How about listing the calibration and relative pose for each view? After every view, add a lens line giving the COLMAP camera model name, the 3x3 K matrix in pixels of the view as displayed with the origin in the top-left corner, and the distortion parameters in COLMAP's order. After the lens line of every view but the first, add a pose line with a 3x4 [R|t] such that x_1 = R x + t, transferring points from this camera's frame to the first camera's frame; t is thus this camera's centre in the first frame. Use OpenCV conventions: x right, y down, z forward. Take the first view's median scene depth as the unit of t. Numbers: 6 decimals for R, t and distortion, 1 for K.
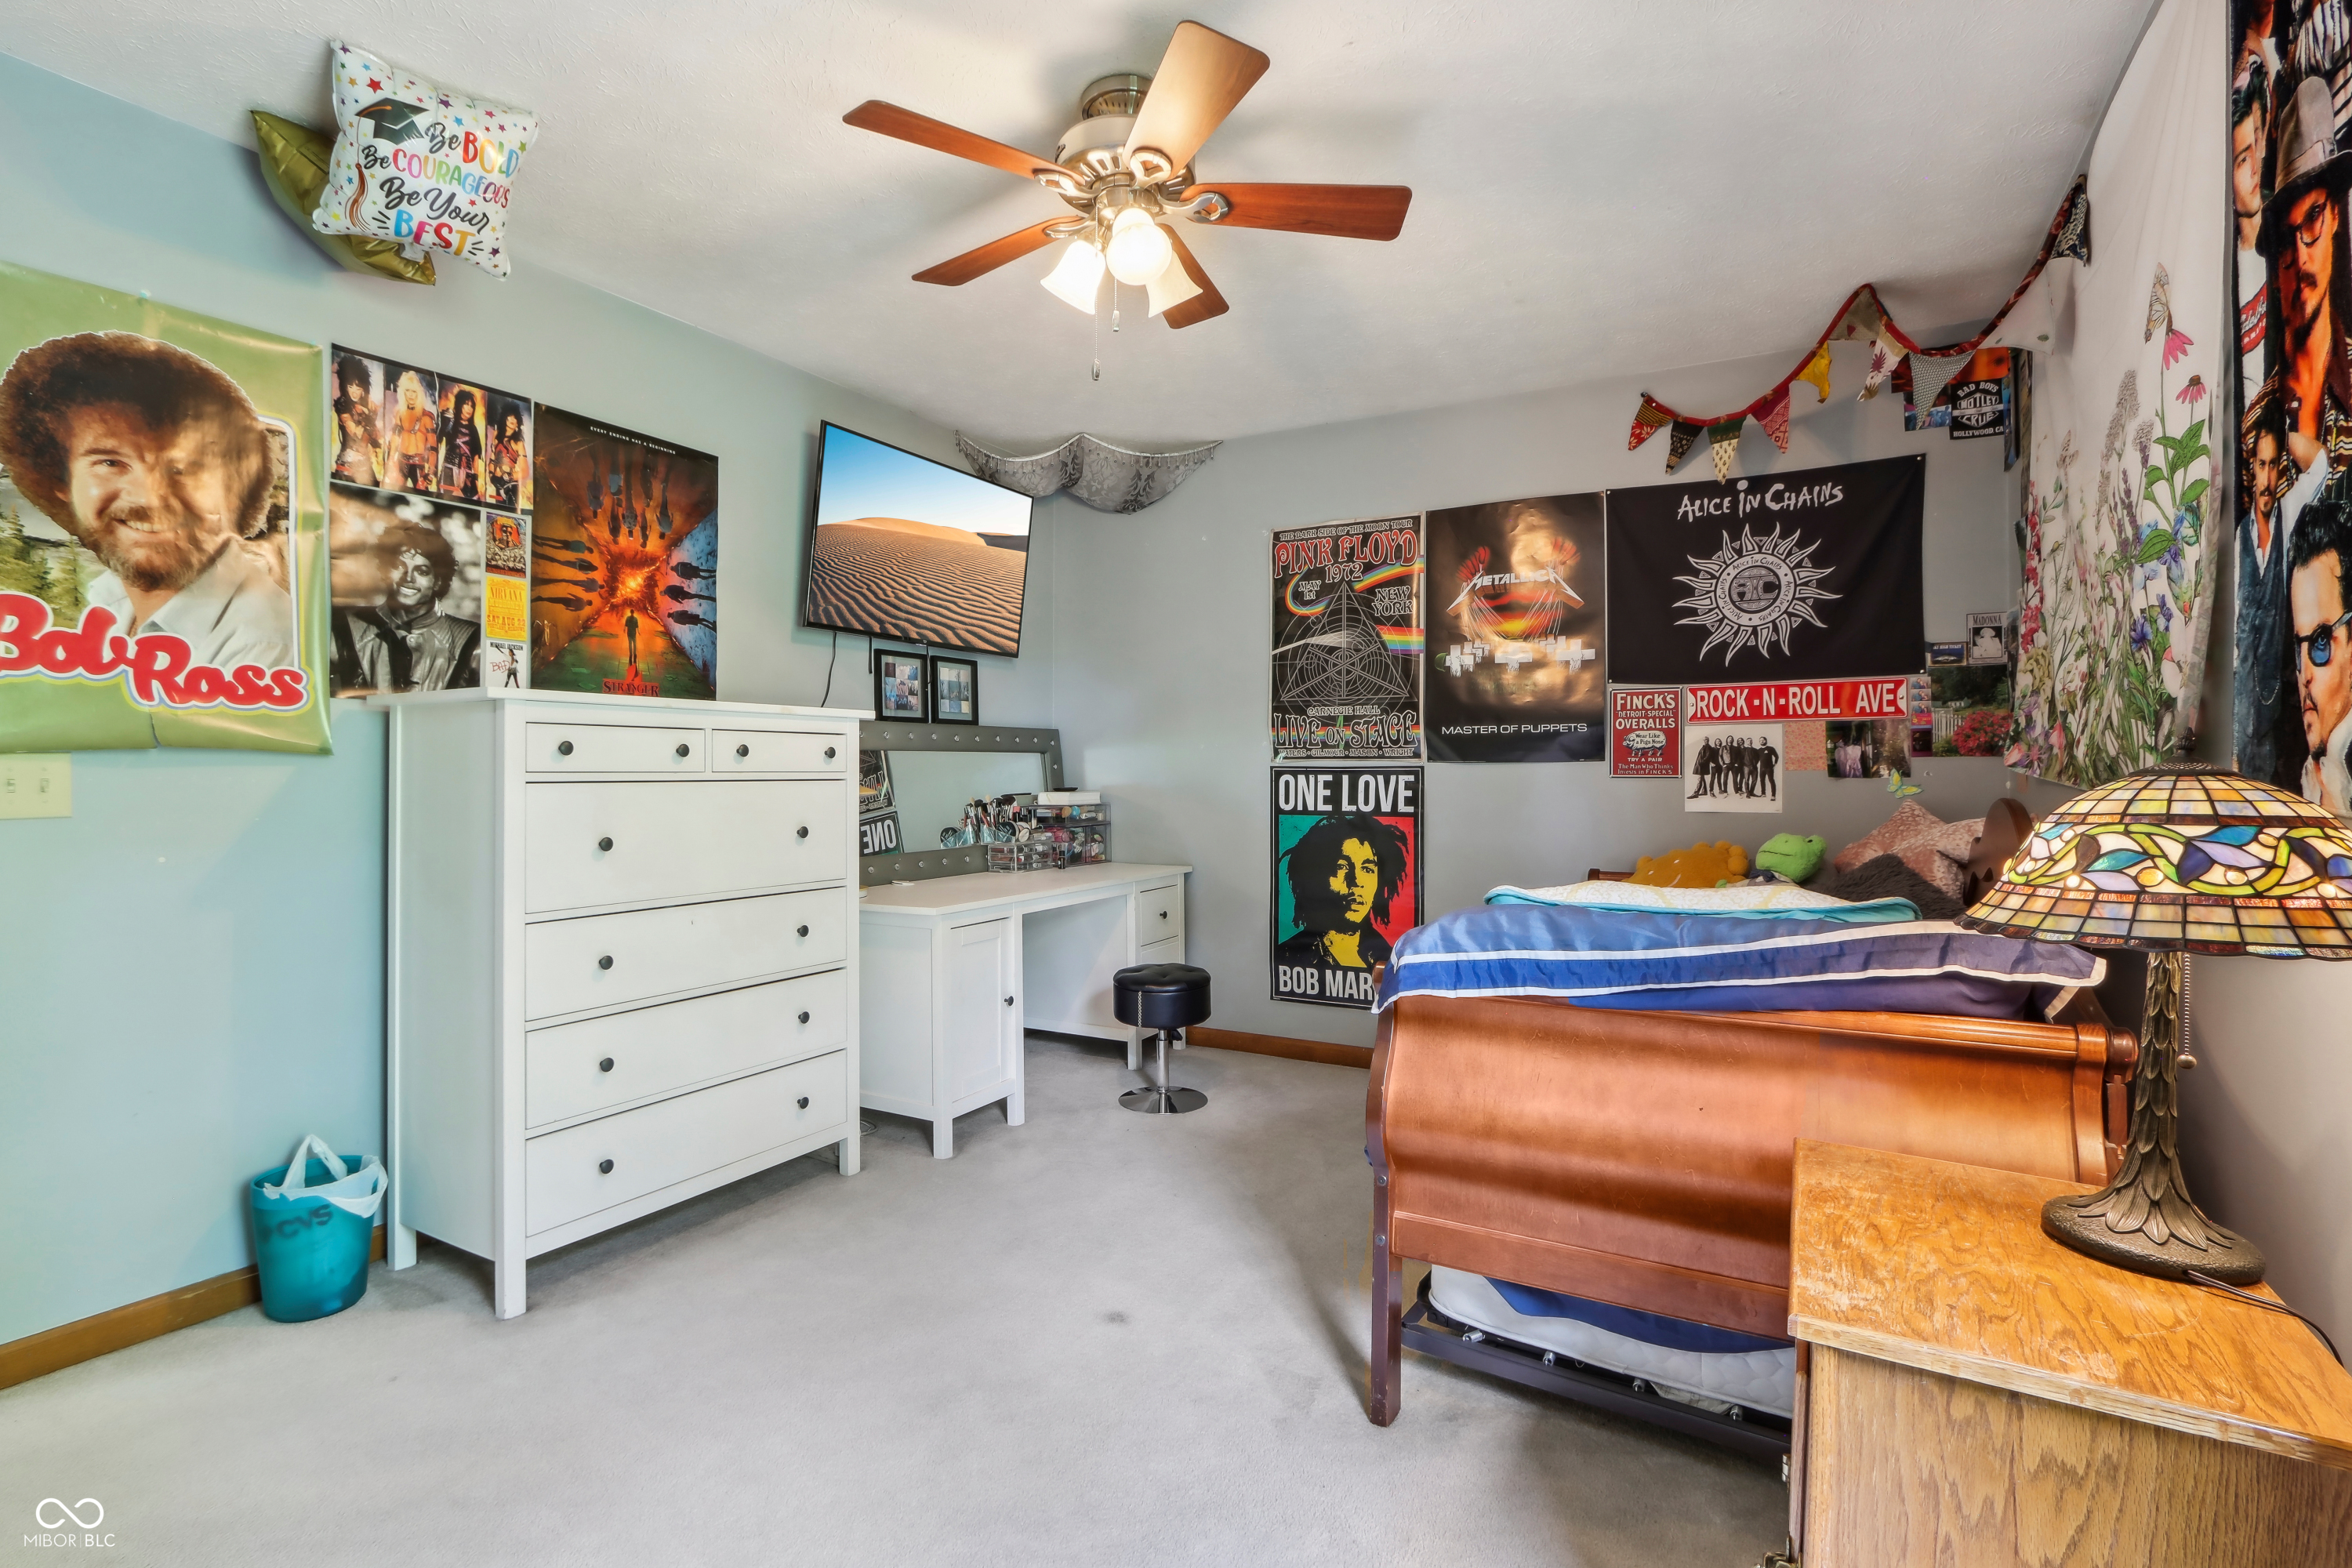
lens RADIAL K [[1115.8, 0, 1124.3], [0, 1115.8, 765.7], [0, 0, 1]] dist [-0.018664, 0.002503]
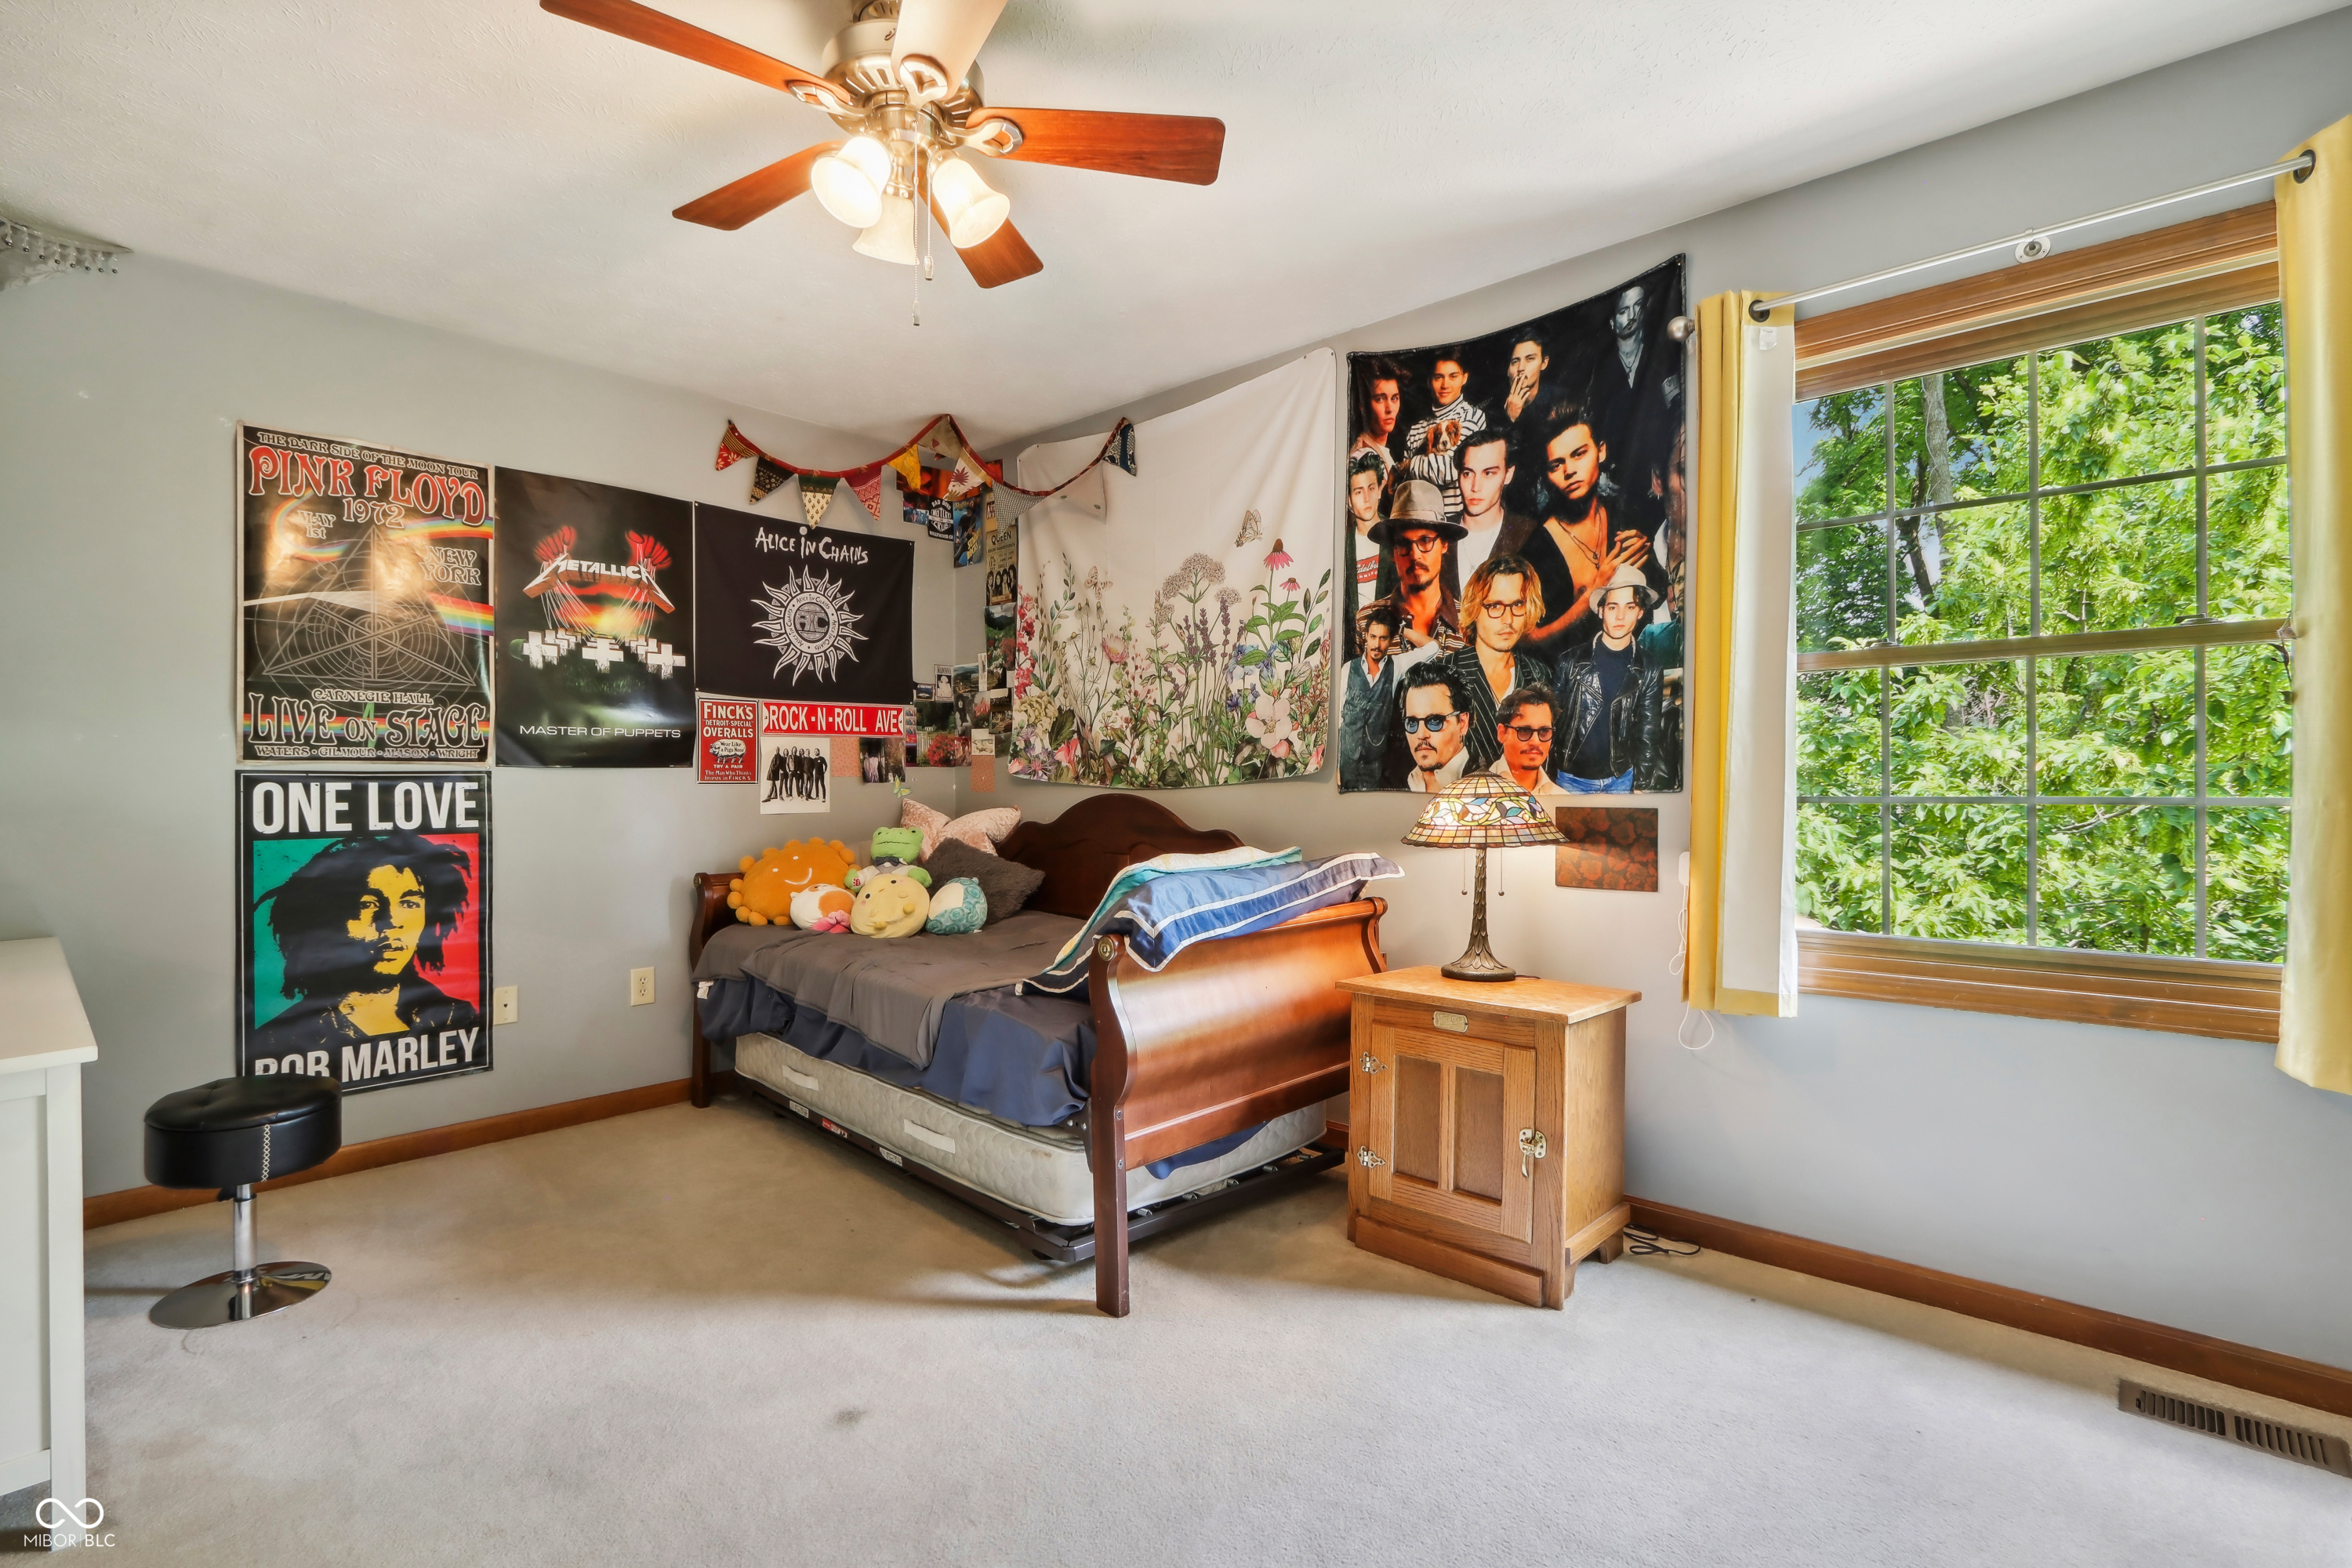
lens RADIAL K [[1115.8, 0, 1180.3], [0, 1115.8, 791.7], [0, 0, 1]] dist [-0.018664, 0.002503]
pose [[0.202030, -0.011166, 0.979316, -0.495707], [-0.003153, 0.999922, 0.012051, 0.004594], [-0.979374, -0.005522, 0.201979, 0.369683]]
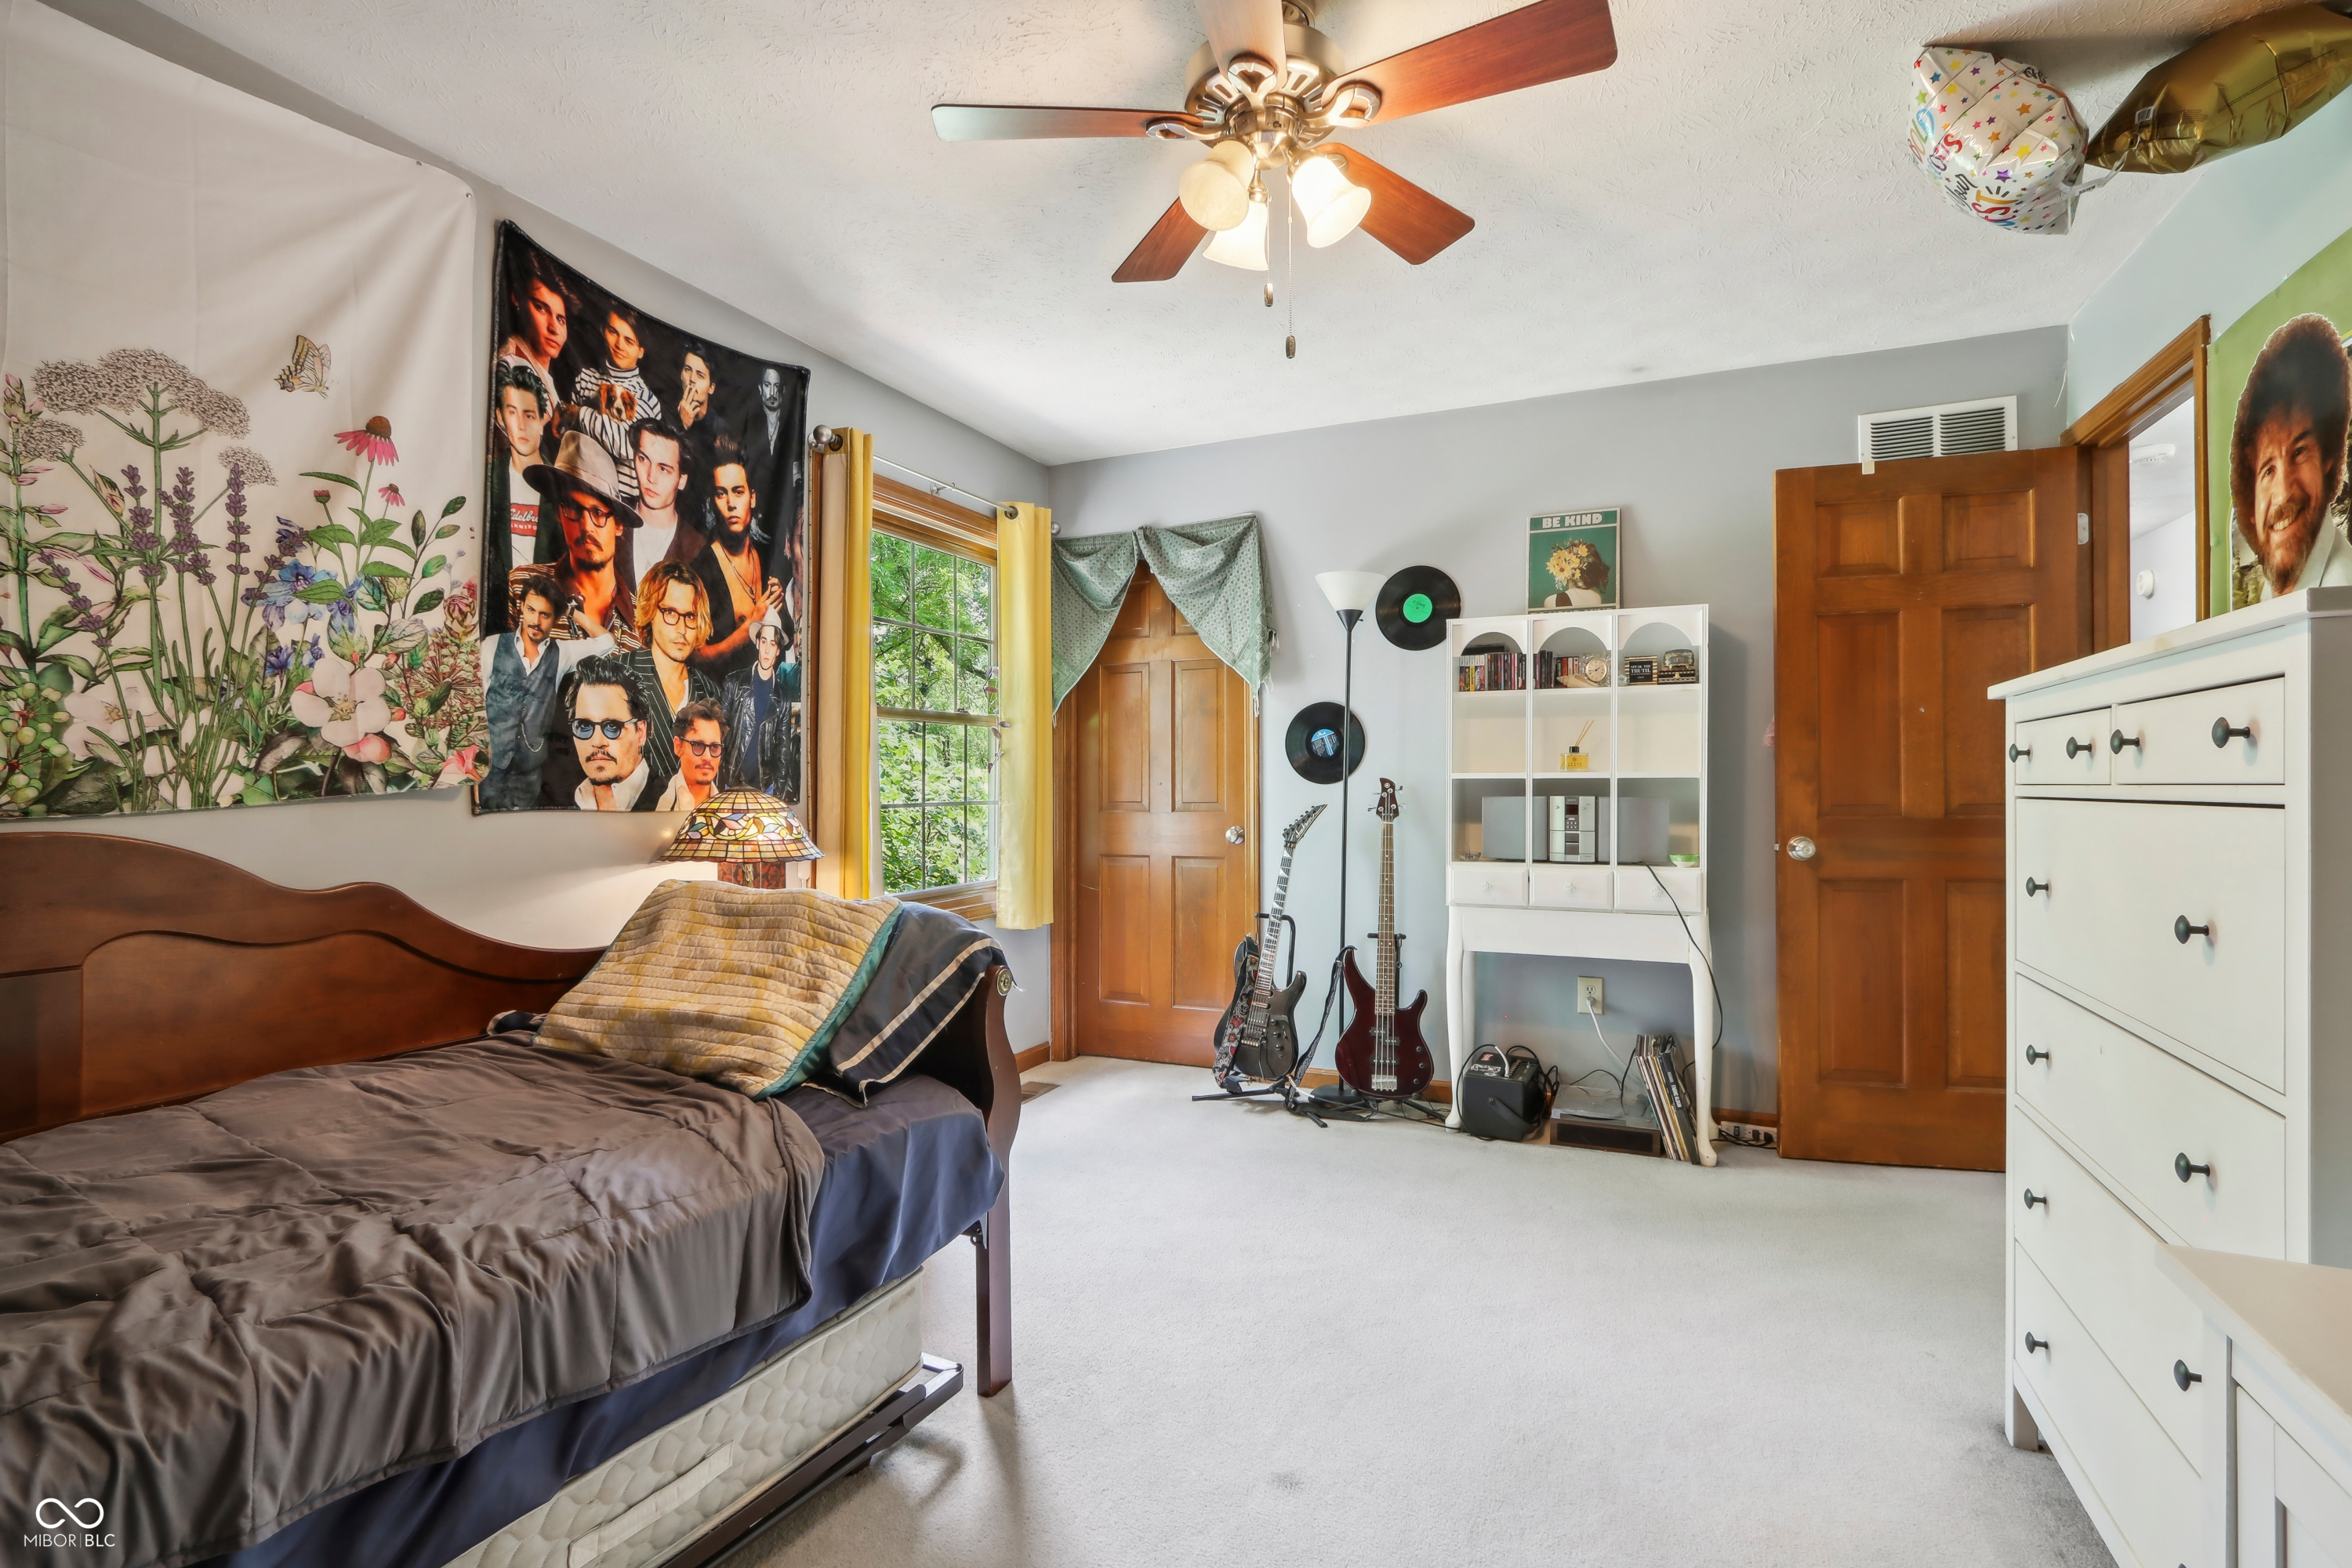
lens RADIAL K [[1115.8, 0, 1168.1], [0, 1115.8, 782.3], [0, 0, 1]] dist [-0.018664, 0.002503]
pose [[-0.991922, -0.002049, -0.126835, 0.111468], [-0.001116, 0.999972, -0.007430, 0.001563], [0.126847, -0.007229, -0.991896, 1.127985]]
